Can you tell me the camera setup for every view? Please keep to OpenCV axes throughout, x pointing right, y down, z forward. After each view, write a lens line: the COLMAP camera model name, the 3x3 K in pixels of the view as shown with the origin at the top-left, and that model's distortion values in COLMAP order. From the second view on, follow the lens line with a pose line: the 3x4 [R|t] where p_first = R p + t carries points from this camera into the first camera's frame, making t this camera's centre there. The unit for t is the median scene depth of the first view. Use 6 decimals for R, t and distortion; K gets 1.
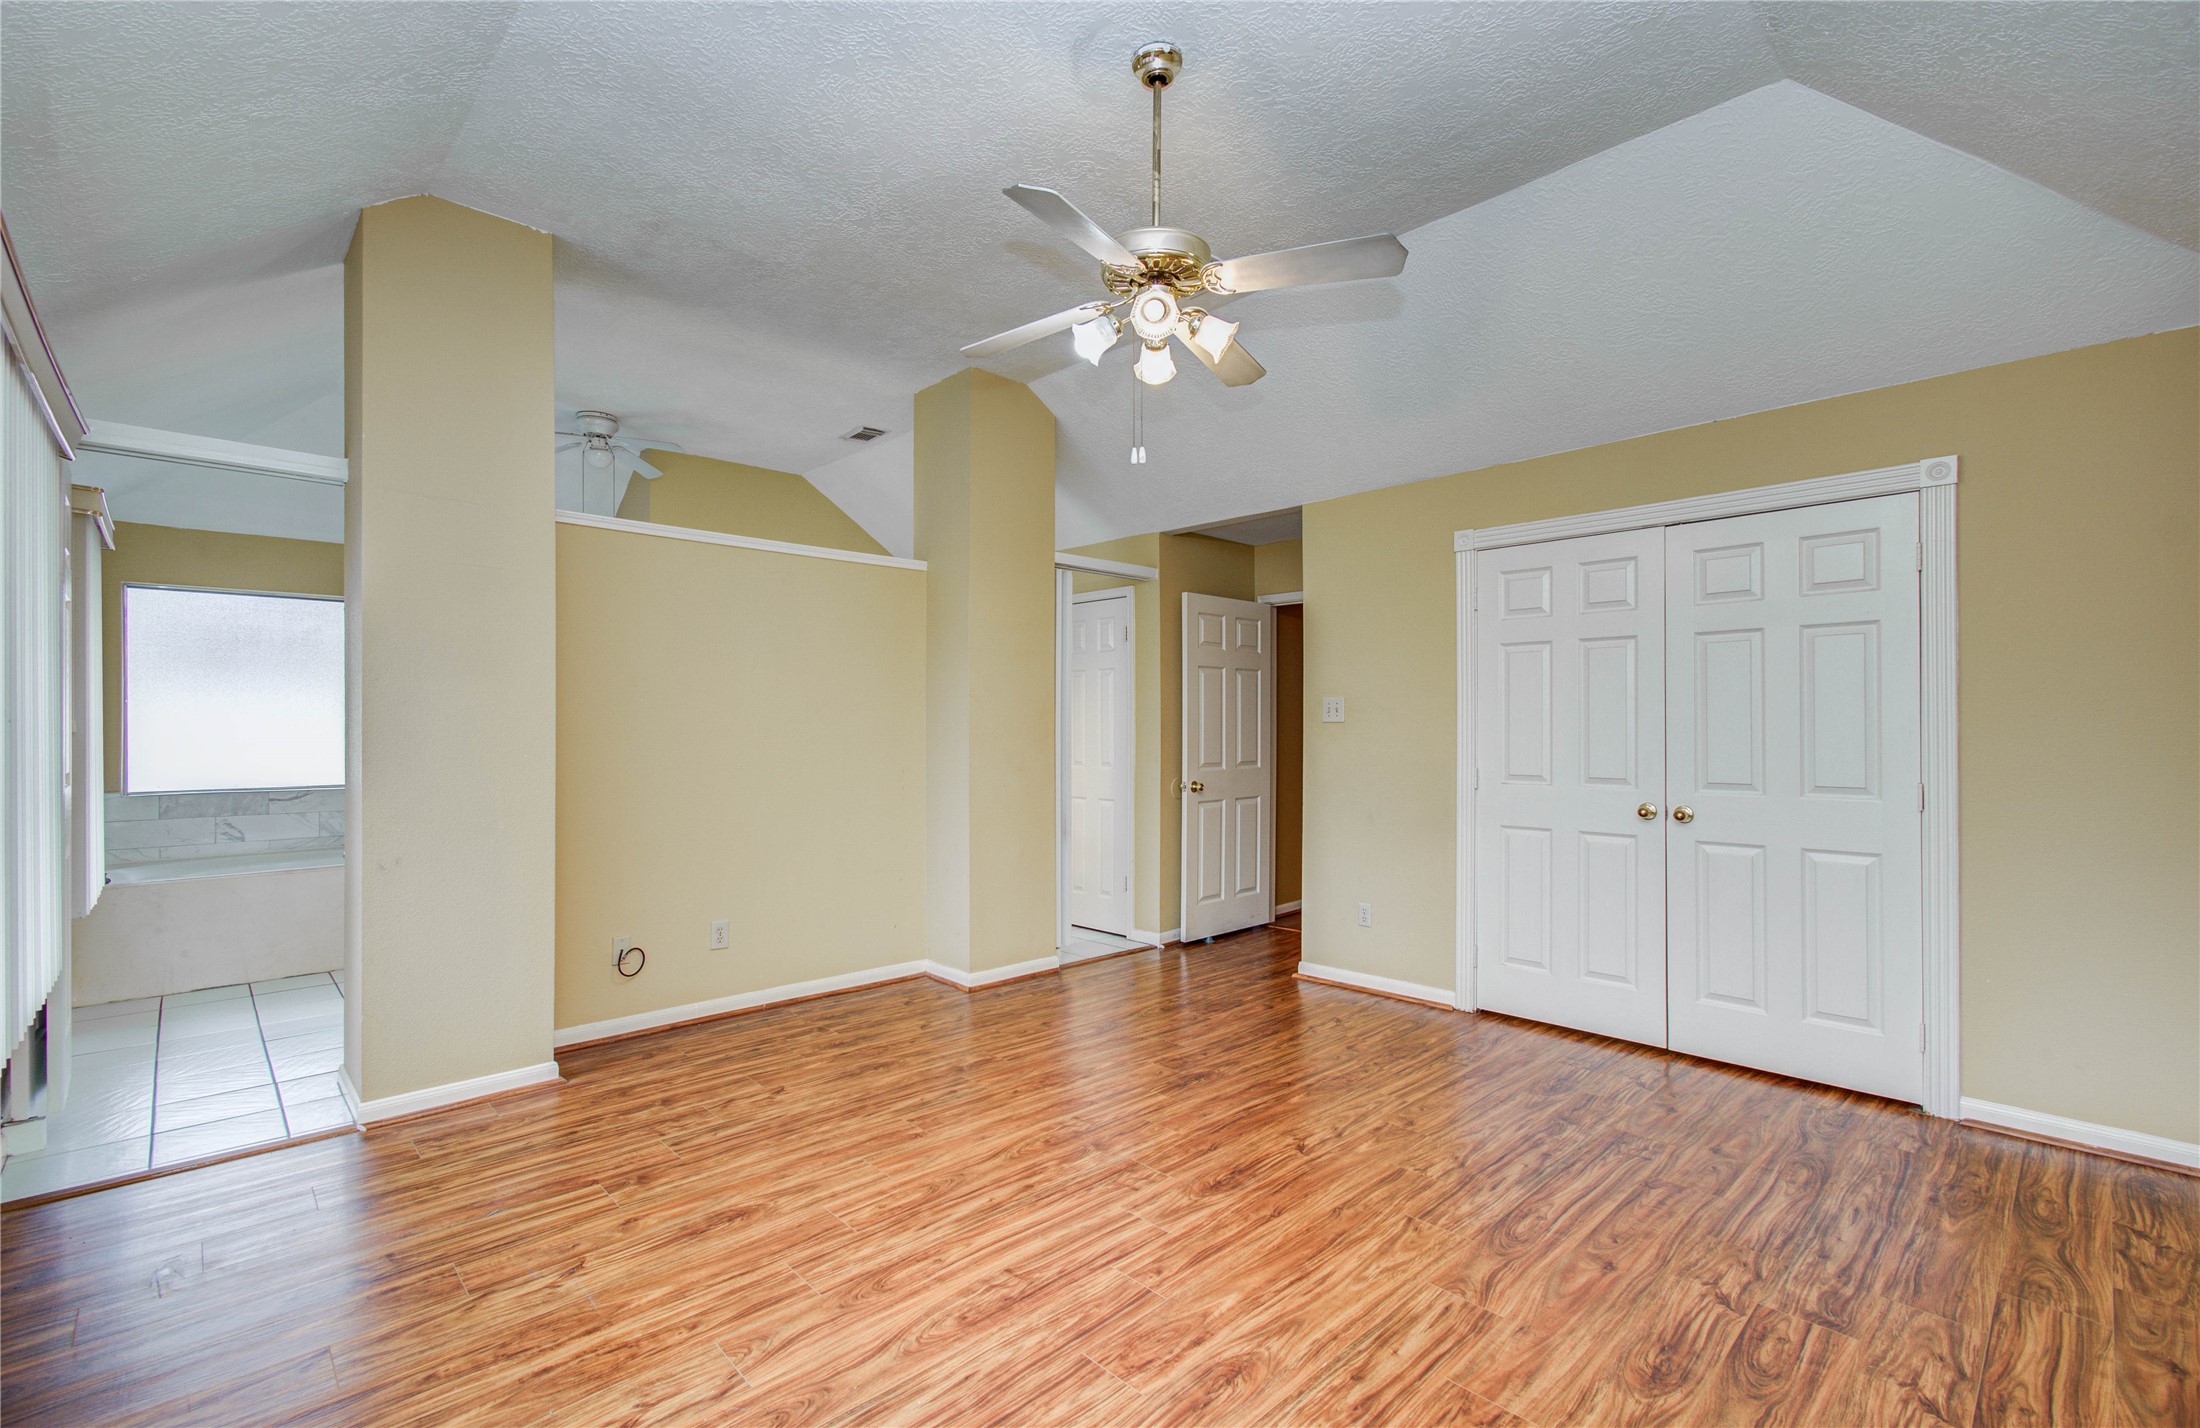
lens RADIAL K [[970.1, 0, 1091.9], [0, 970.1, 722.9], [0, 0, 1]] dist [-0.001051, -0.000199]
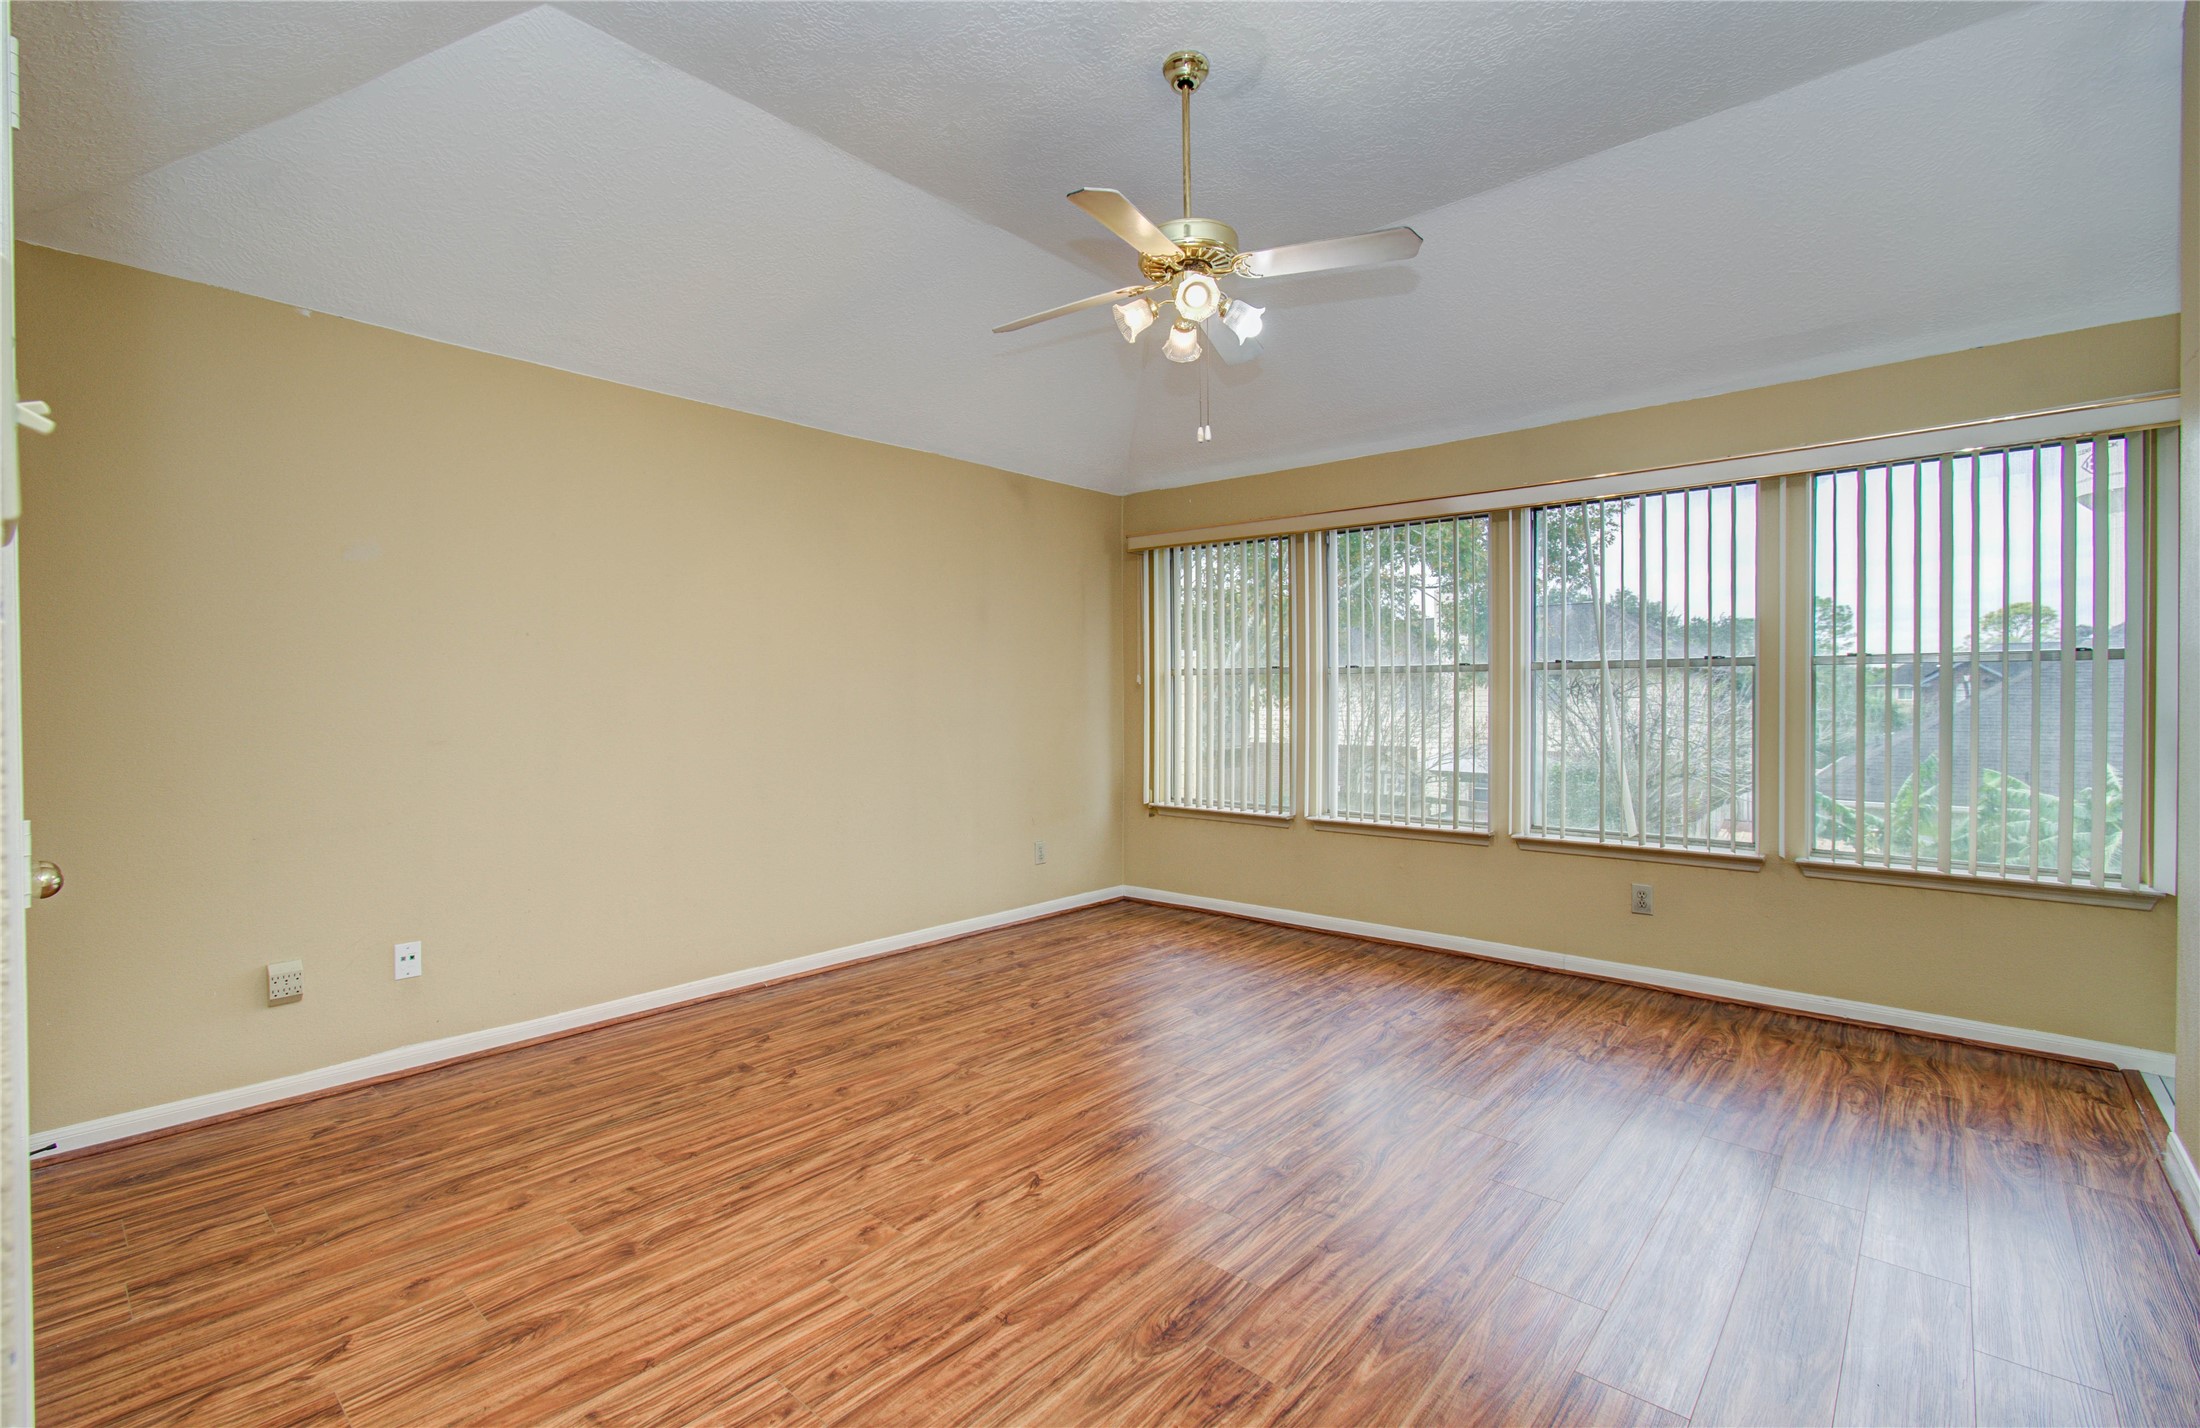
lens RADIAL K [[970.1, 0, 1101.2], [0, 970.1, 707.5], [0, 0, 1]] dist [-0.001051, -0.000199]
pose [[-0.995678, 0.005349, -0.092716, 0.262500], [0.004797, 0.999969, 0.006178, 0.029287], [0.092747, 0.005706, -0.995673, 2.051815]]
